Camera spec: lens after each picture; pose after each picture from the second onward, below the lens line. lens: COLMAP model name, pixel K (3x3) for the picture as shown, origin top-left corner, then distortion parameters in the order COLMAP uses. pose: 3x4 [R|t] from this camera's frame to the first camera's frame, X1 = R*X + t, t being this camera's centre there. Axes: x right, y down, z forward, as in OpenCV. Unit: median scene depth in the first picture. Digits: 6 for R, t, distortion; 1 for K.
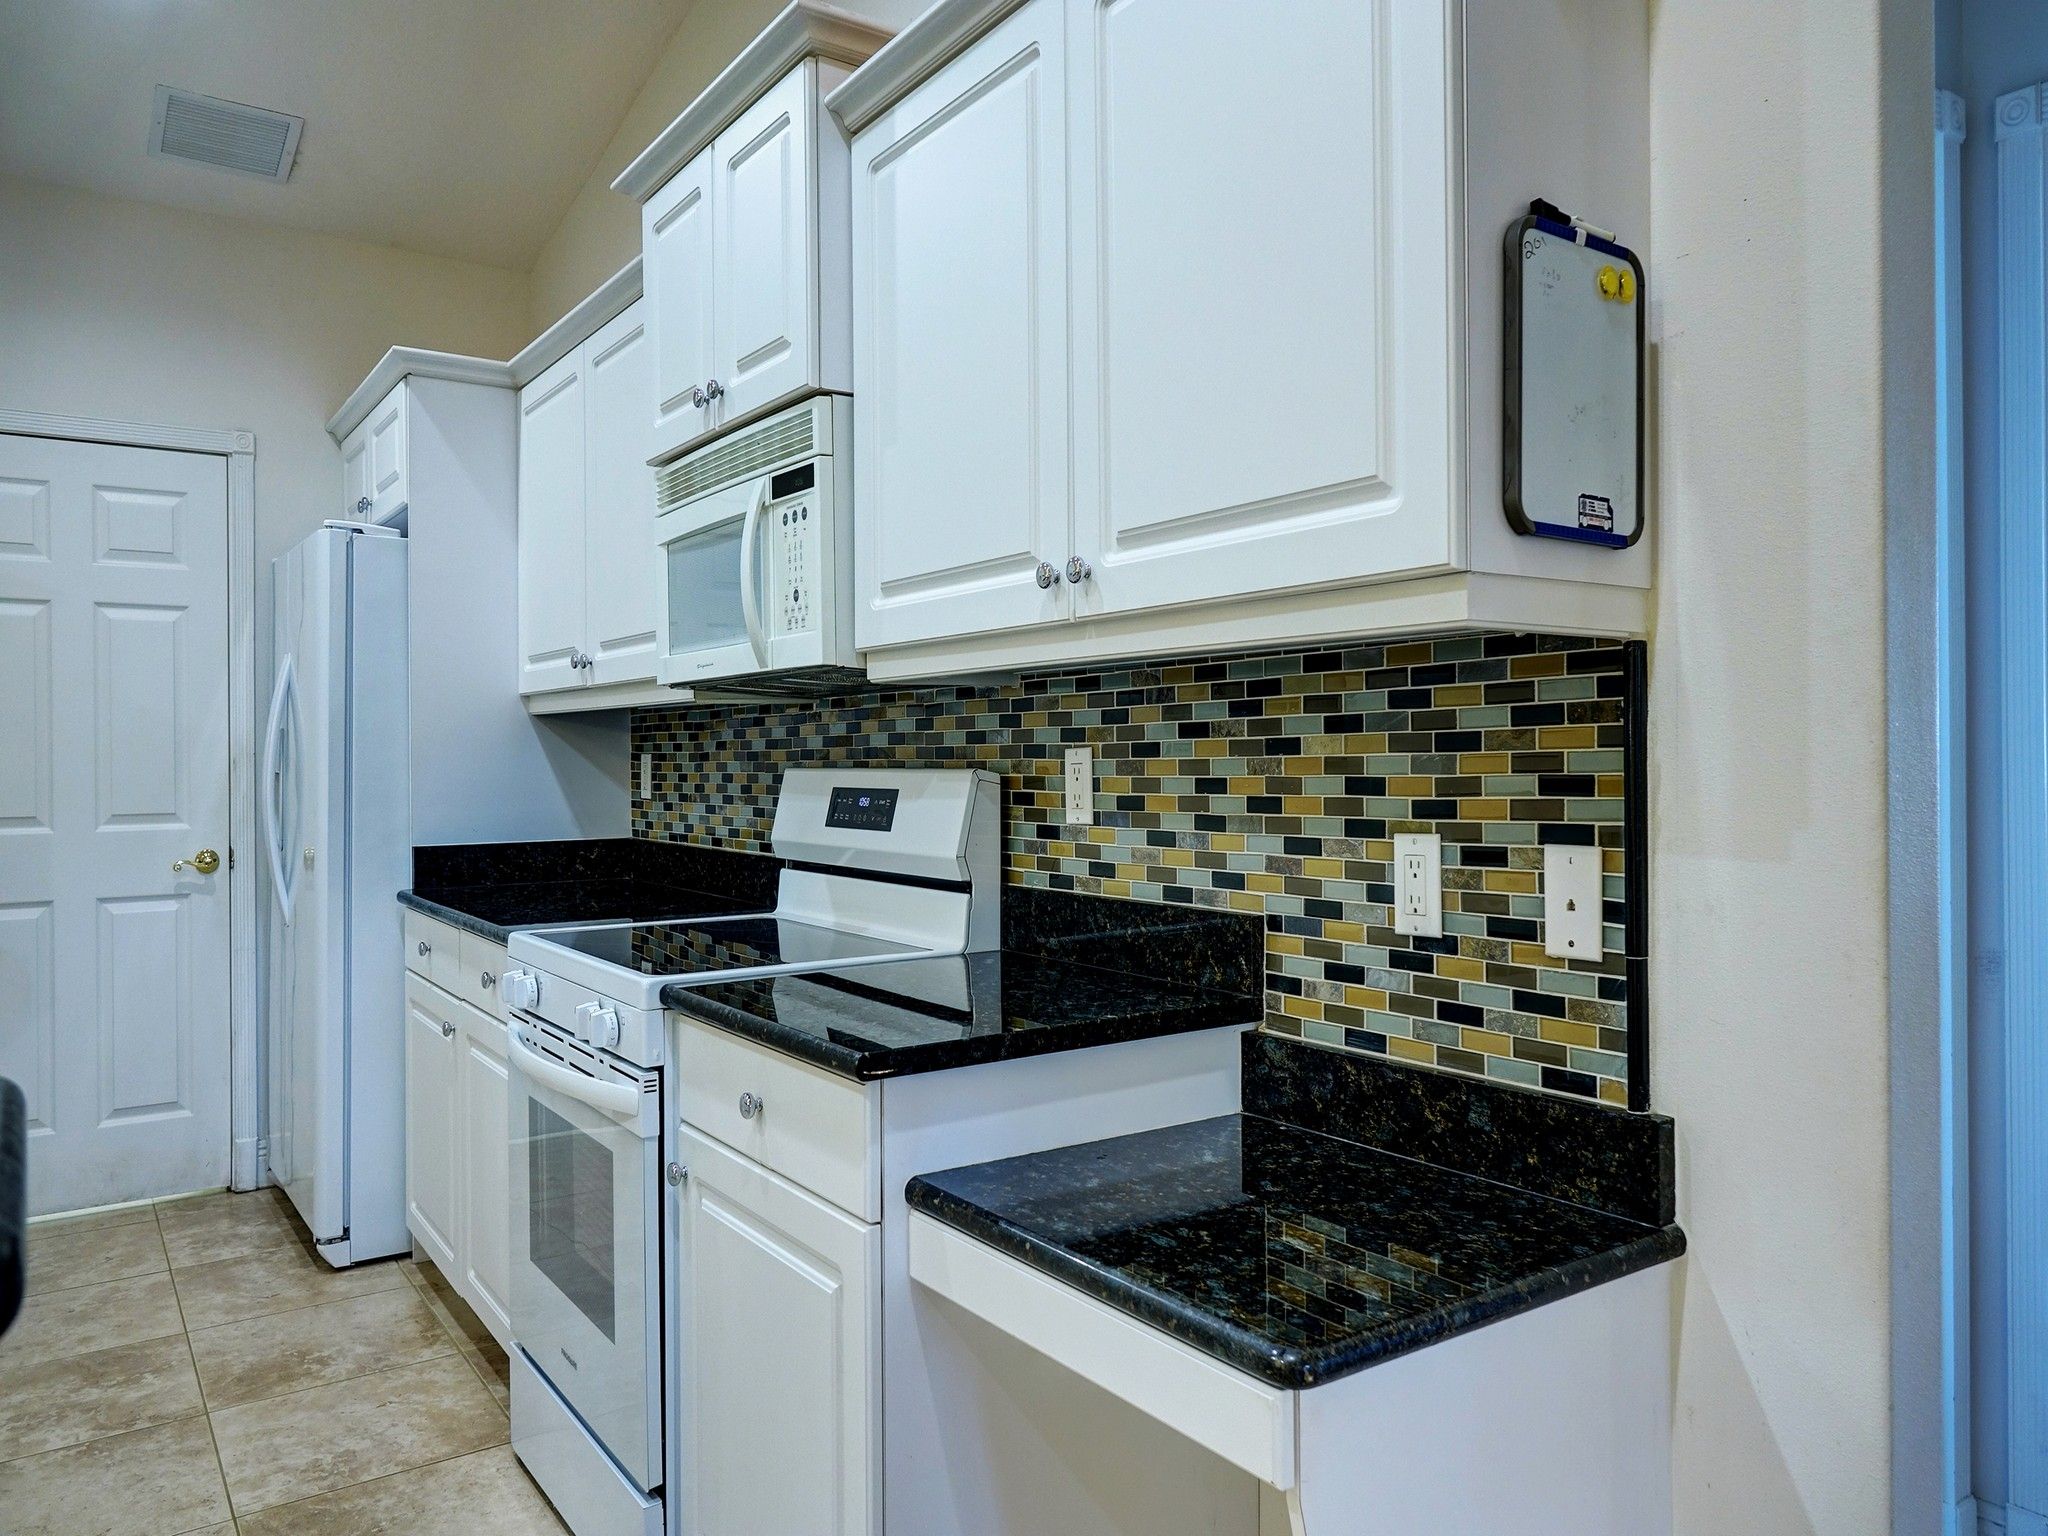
lens RADIAL K [[1420.9, 0, 1024.0], [0, 1420.9, 768.0], [0, 0, 1]] dist [0.001587, 0.001109]
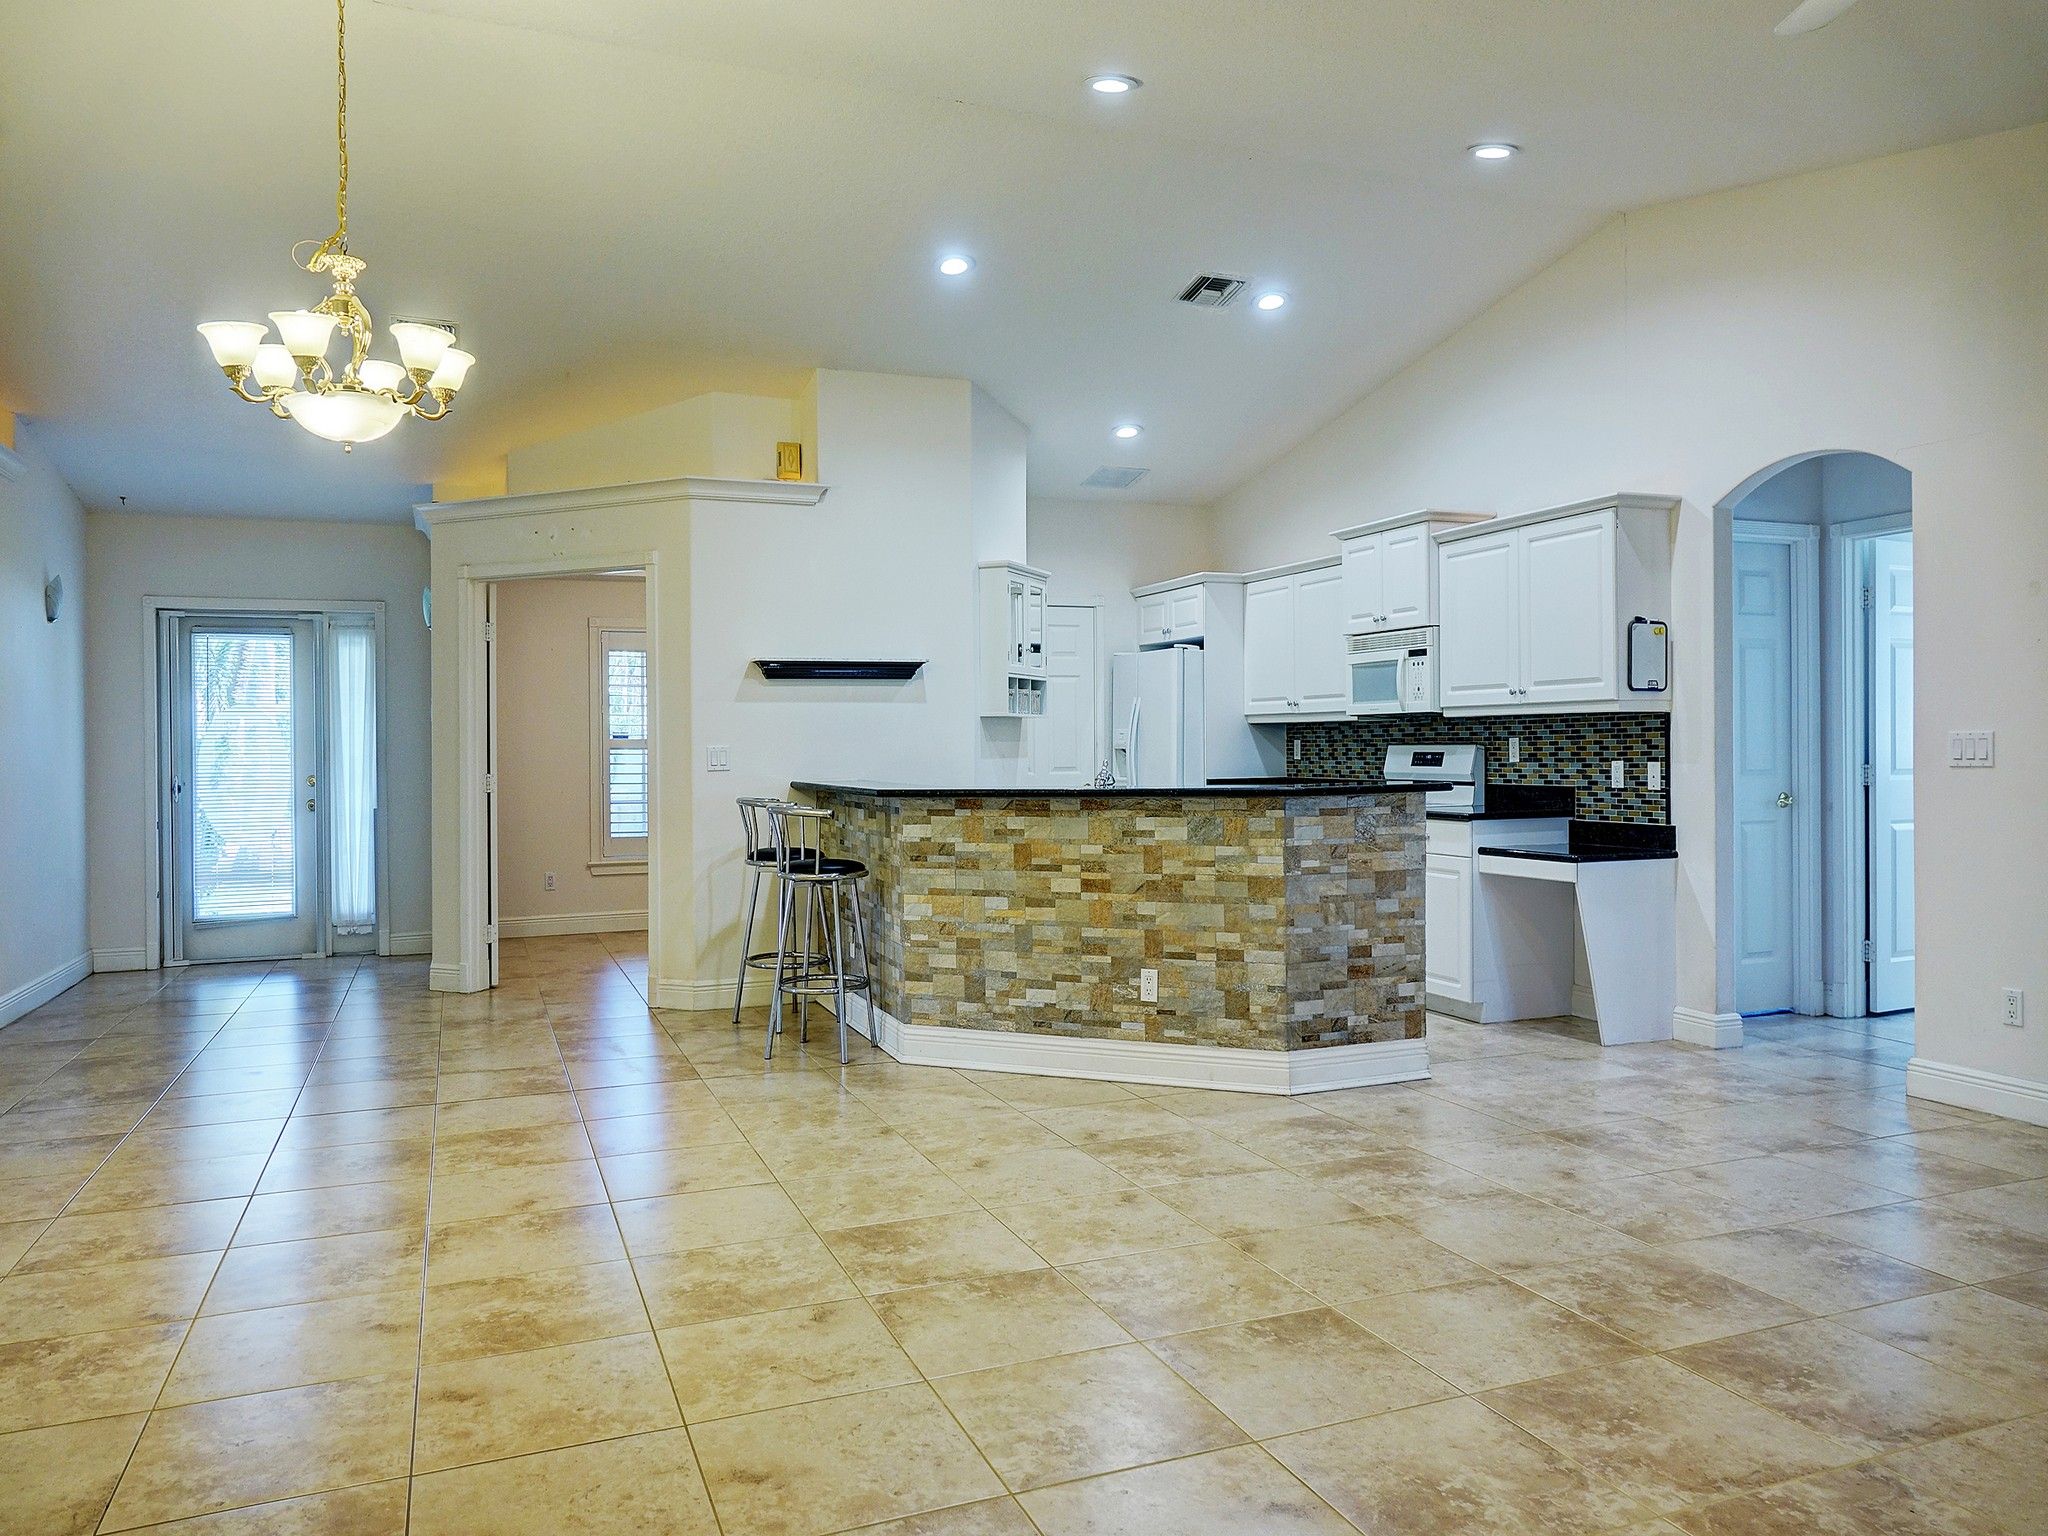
lens RADIAL K [[1420.9, 0, 1024.0], [0, 1420.9, 768.0], [0, 0, 1]] dist [0.001587, 0.001109]
pose [[0.973883, 0.000124, -0.227050, -0.330436], [0.002382, 0.999939, 0.010763, 0.017841], [0.227037, -0.011022, 0.973824, -2.501869]]
